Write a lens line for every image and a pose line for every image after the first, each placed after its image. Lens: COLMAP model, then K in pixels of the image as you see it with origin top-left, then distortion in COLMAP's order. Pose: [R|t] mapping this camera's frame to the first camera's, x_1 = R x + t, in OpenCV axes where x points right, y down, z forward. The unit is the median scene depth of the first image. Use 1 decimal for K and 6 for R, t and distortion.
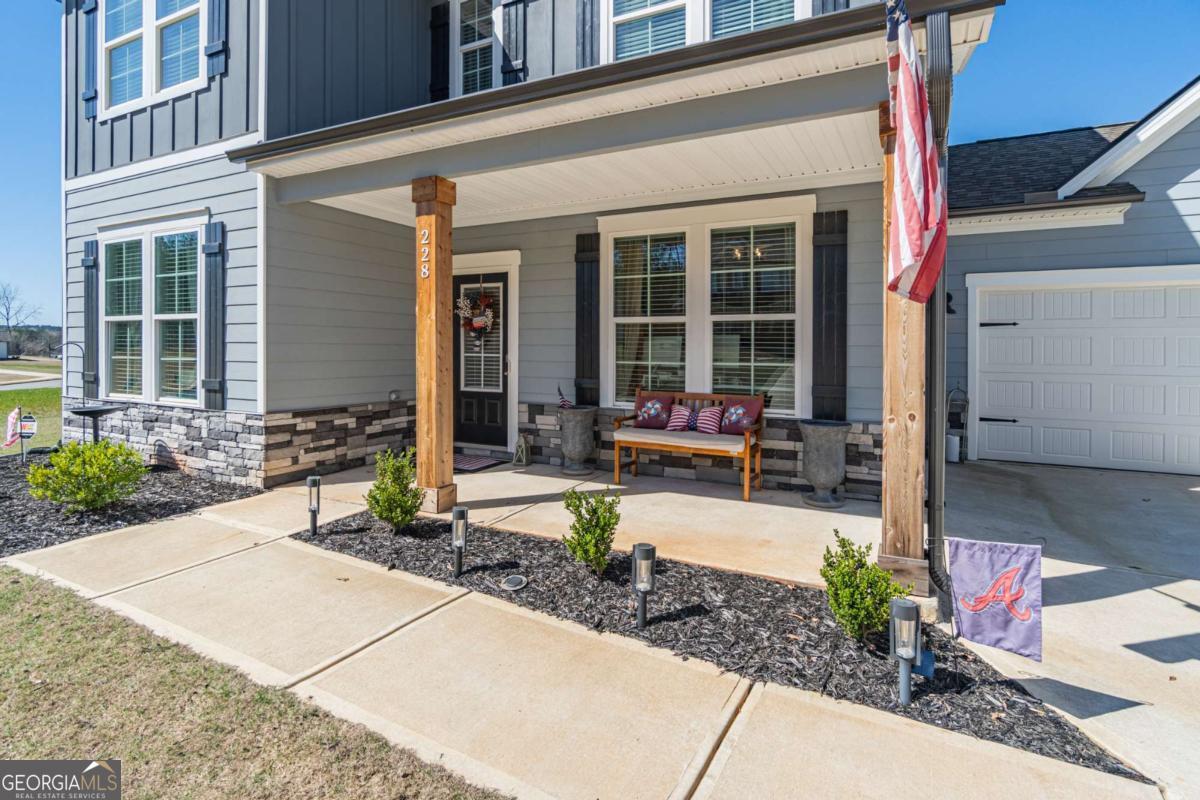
lens RADIAL K [[631.9, 0, 584.3], [0, 631.9, 346.3], [0, 0, 1]] dist [0.001496, 0.000377]
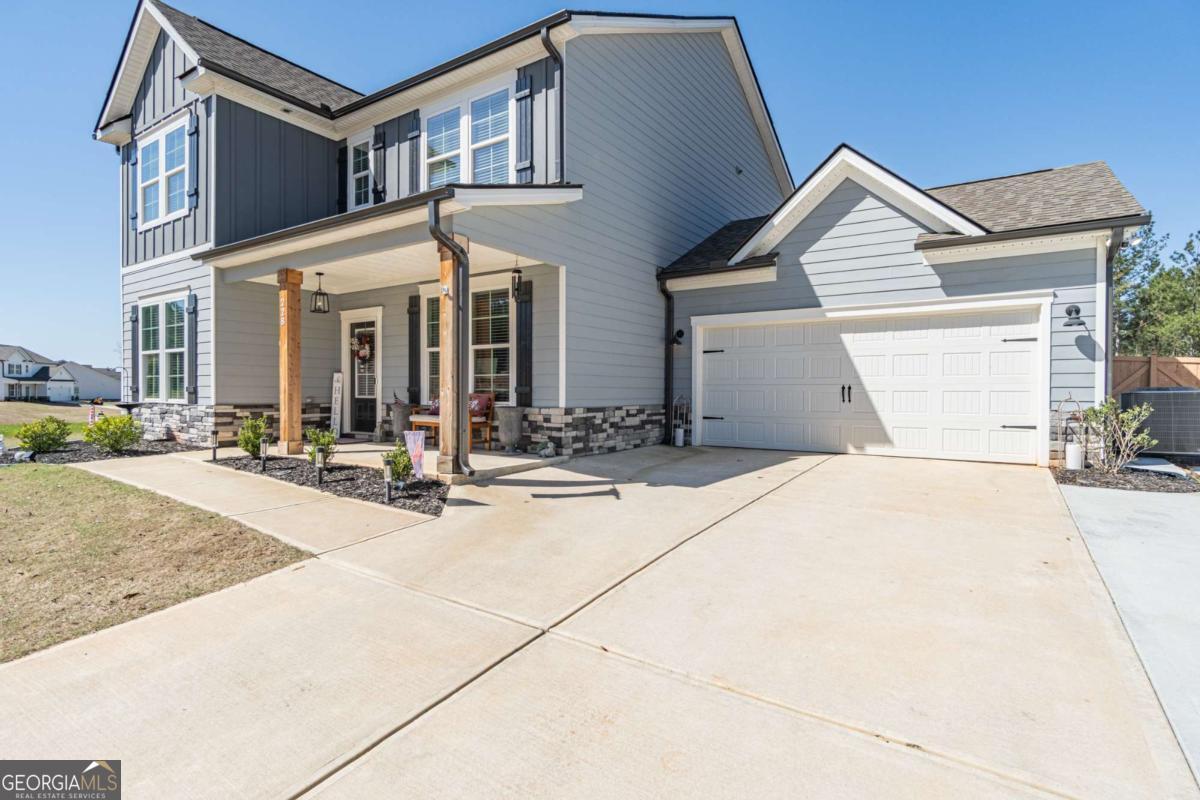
lens RADIAL K [[631.9, 0, 602.2], [0, 631.9, 392.9], [0, 0, 1]] dist [0.001496, 0.000377]
pose [[0.993716, -0.002727, -0.111897, 0.647606], [0.003016, 0.999993, 0.002406, 0.063537], [0.111890, -0.002728, 0.993717, -0.524194]]
